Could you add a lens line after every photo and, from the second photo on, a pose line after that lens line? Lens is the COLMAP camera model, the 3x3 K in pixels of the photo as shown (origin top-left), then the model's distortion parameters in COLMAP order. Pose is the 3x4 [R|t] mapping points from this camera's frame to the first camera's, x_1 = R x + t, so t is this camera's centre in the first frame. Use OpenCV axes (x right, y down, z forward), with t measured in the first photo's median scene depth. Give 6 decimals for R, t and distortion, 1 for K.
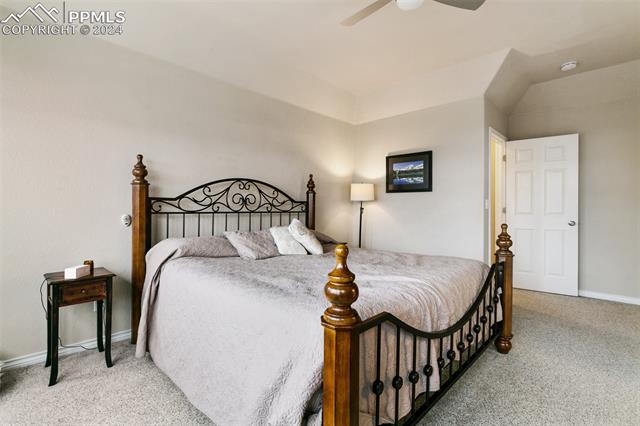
lens RADIAL K [[301.7, 0, 317.8], [0, 301.7, 203.7], [0, 0, 1]] dist [0.000520, 0.000233]
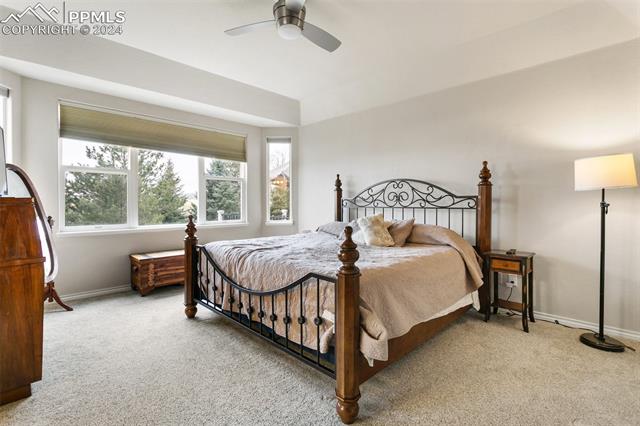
lens RADIAL K [[301.7, 0, 317.8], [0, 301.7, 203.7], [0, 0, 1]] dist [0.000520, 0.000233]
pose [[-0.011045, -0.015894, -0.999813, 0.924712], [-0.000452, 0.999874, -0.015890, 0.031844], [0.999939, 0.000276, -0.011051, 0.687567]]
